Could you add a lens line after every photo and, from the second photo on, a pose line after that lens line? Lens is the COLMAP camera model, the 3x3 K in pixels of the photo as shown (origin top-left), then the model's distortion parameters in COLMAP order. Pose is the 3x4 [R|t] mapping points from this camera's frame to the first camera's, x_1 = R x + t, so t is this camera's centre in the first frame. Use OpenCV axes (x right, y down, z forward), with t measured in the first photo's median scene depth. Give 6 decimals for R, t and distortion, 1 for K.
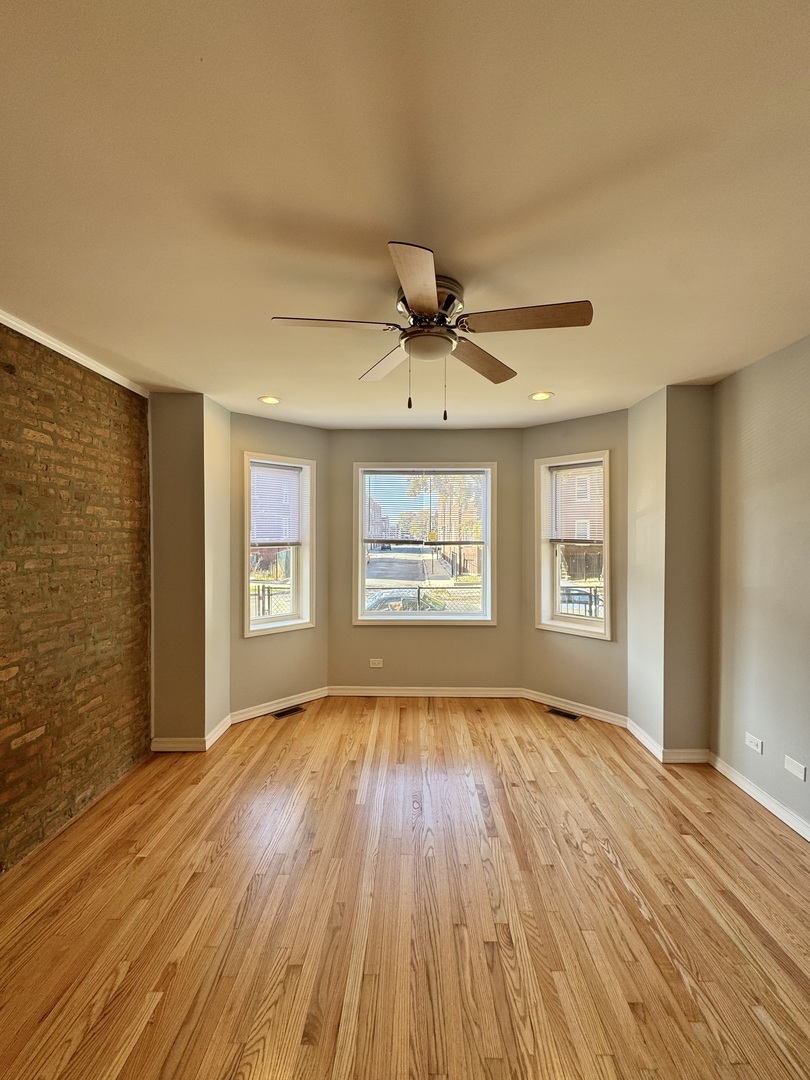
lens RADIAL K [[434.4, 0, 405.0], [0, 434.4, 540.0], [0, 0, 1]] dist [-0.000735, 0.000108]
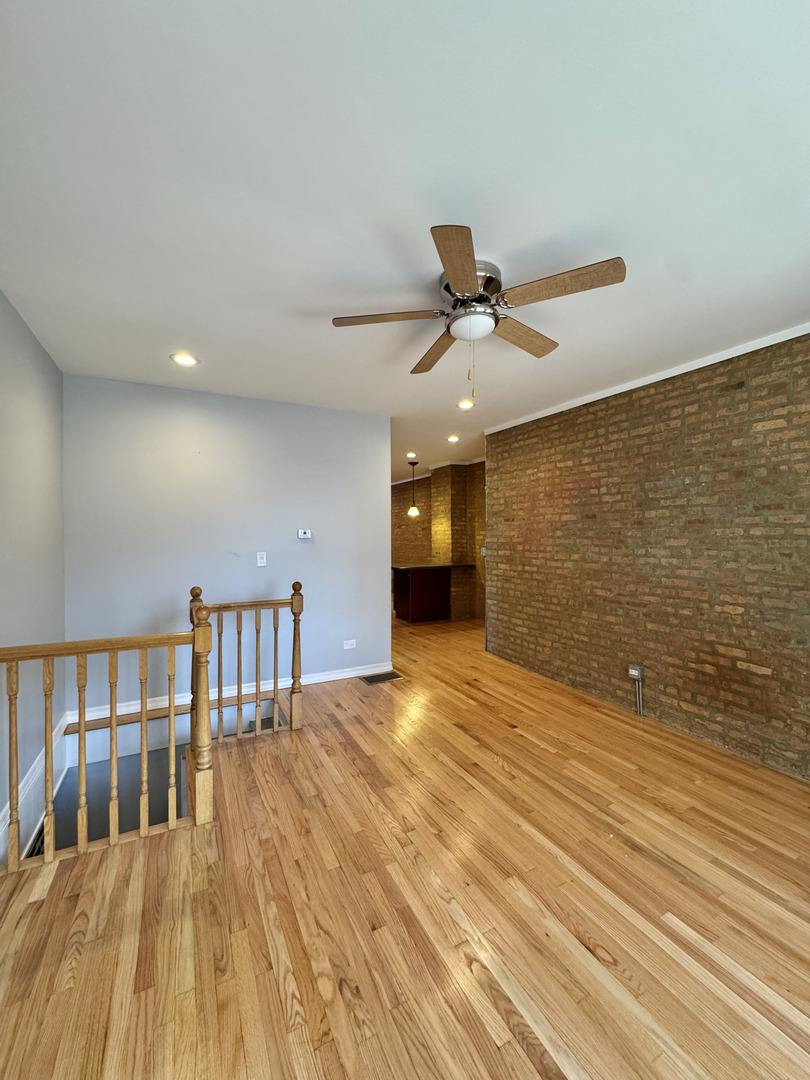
lens RADIAL K [[434.4, 0, 405.0], [0, 434.4, 540.0], [0, 0, 1]] dist [-0.000735, 0.000108]
pose [[-0.877632, 0.005143, -0.479307, 0.425124], [-0.004560, 0.999808, 0.019078, 0.042575], [0.479313, 0.018929, -0.877440, 1.097688]]
